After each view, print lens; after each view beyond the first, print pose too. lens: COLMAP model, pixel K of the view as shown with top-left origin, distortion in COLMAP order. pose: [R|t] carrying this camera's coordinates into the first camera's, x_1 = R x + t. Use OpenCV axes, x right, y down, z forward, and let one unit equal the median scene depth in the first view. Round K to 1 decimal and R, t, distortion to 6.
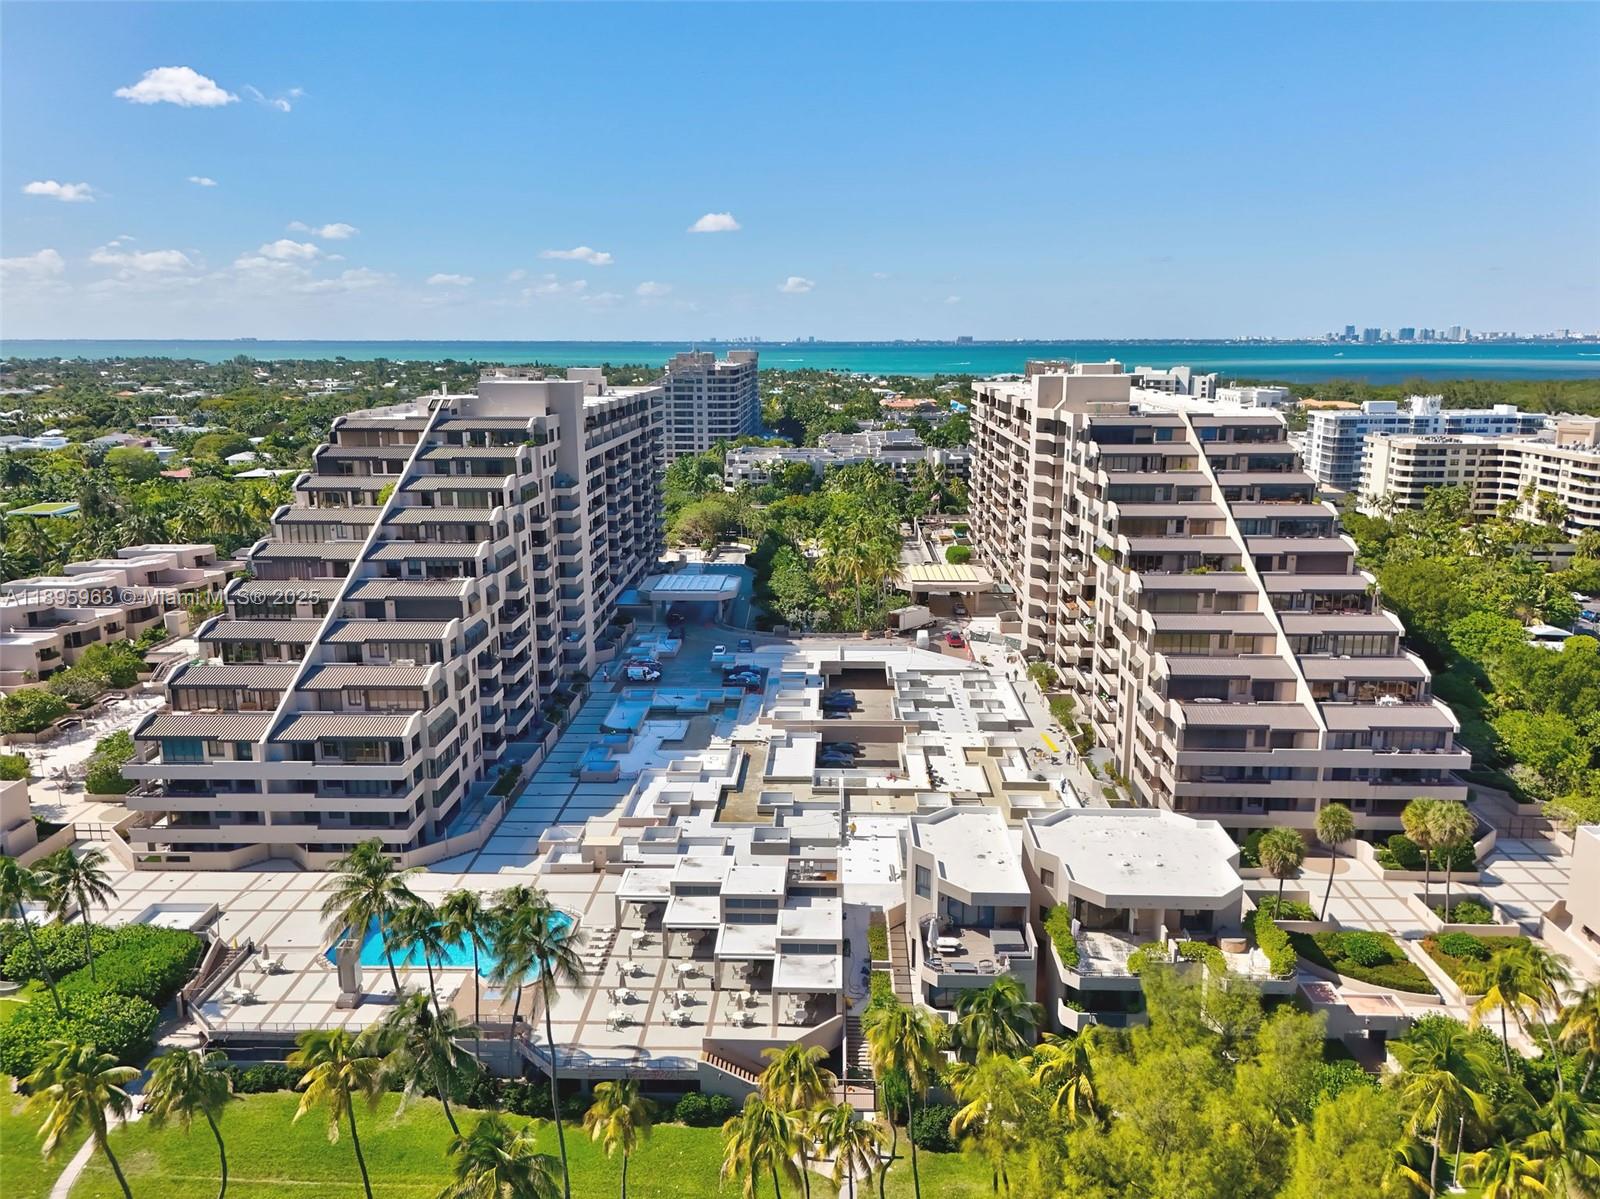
lens RADIAL K [[1180.9, 0, 803.8], [0, 1180.9, 607.8], [0, 0, 1]] dist [0.039028, -0.000604]
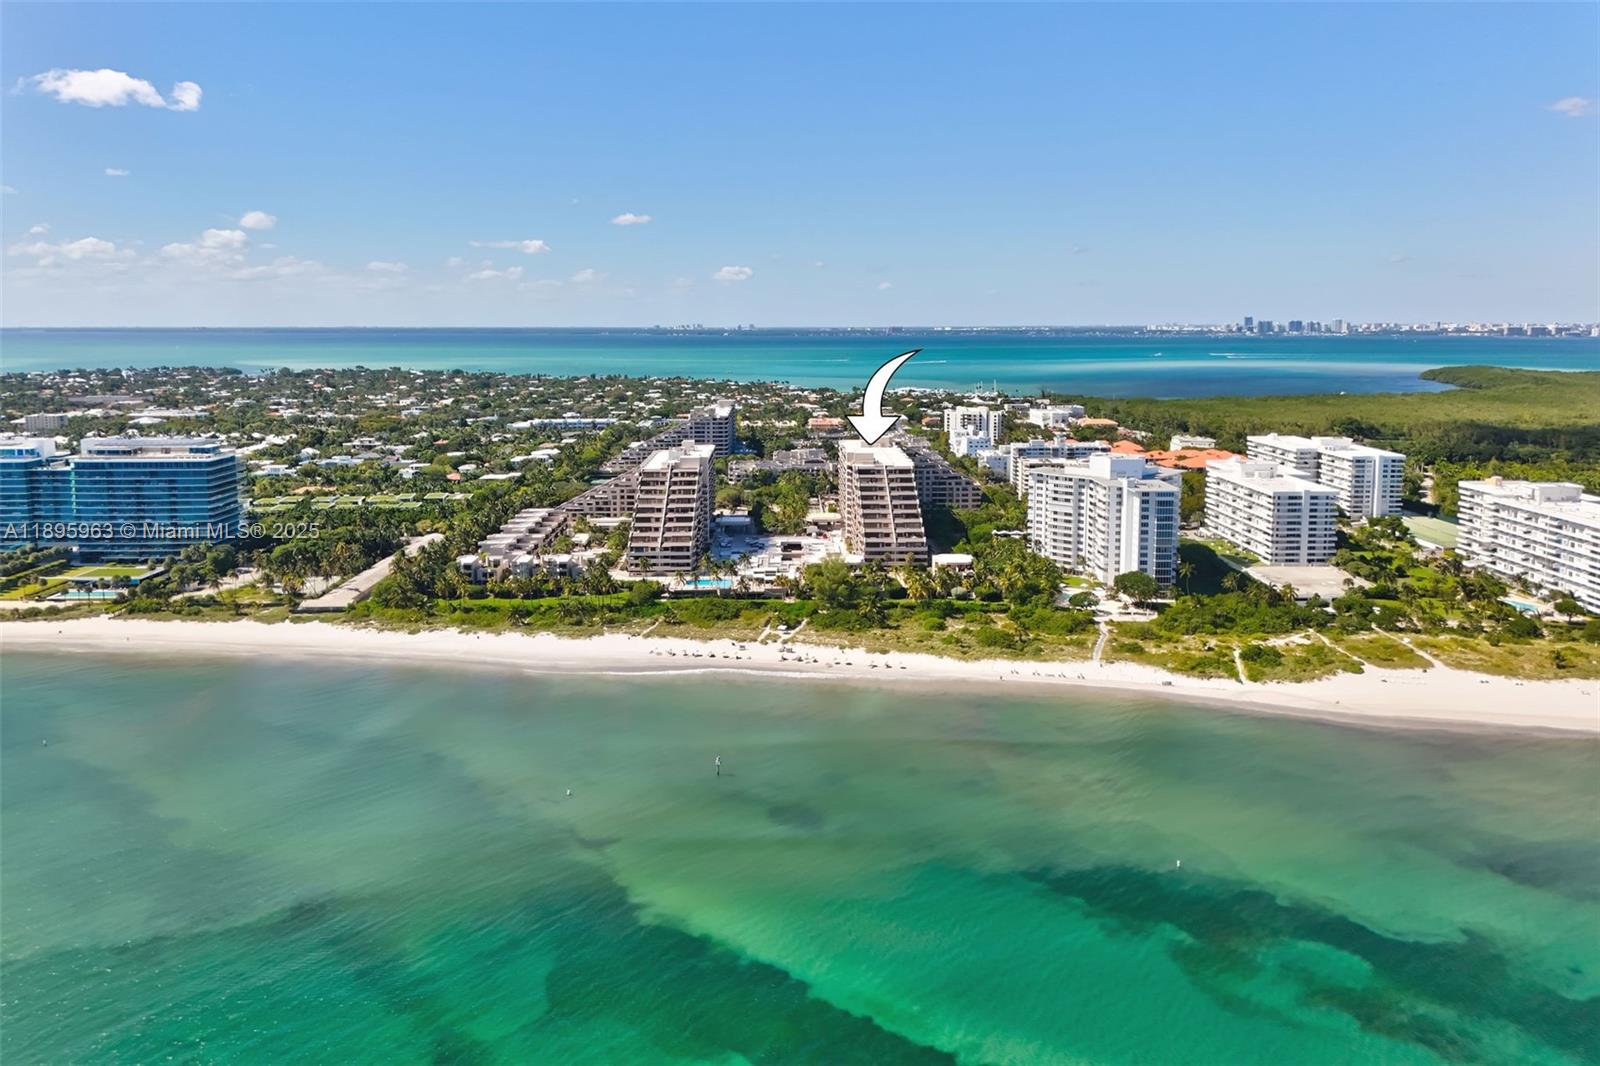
lens RADIAL K [[1129.3, 0, 799.3], [0, 1129.3, 531.2], [0, 0, 1]] dist [0.001238, 0.001719]
pose [[0.998876, -0.008420, 0.046637, -0.073717], [0.010502, 0.998951, -0.044577, 0.147434], [-0.046213, 0.045016, 0.997917, -1.932269]]
